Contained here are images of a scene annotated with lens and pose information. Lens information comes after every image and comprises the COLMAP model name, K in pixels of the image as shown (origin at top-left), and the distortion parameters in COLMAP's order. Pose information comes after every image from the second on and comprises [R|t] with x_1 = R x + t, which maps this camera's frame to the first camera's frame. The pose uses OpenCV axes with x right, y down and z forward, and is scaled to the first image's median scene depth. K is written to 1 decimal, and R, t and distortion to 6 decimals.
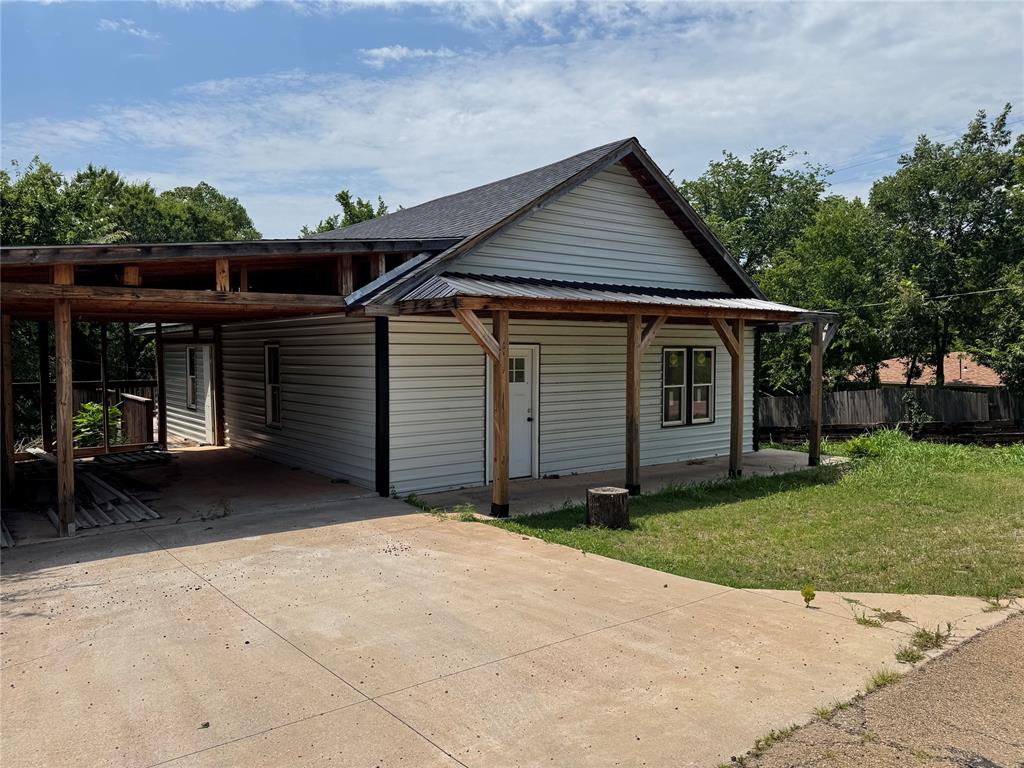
lens RADIAL K [[721.9, 0, 517.6], [0, 721.9, 391.1], [0, 0, 1]] dist [0.070708, -0.079805]
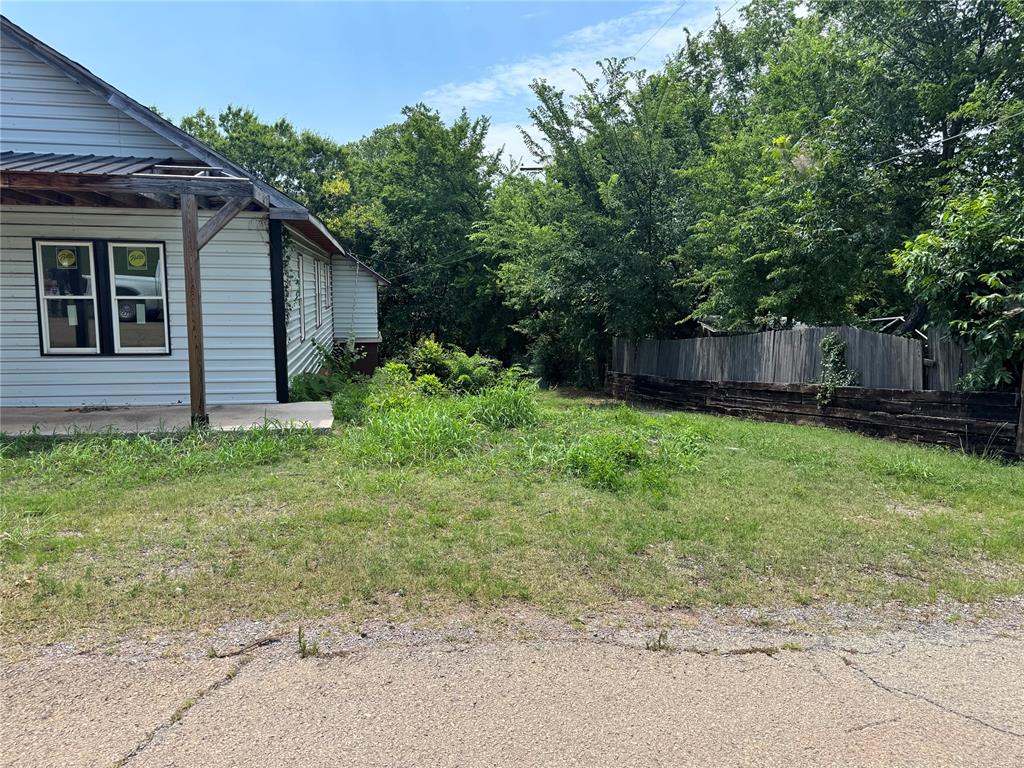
lens RADIAL K [[721.9, 0, 518.9], [0, 721.9, 383.2], [0, 0, 1]] dist [0.070708, -0.079805]
pose [[0.890010, 0.069401, -0.450629, 1.037726], [-0.036114, 0.995973, 0.082062, 0.002033], [0.454509, -0.056762, 0.888932, 0.637150]]
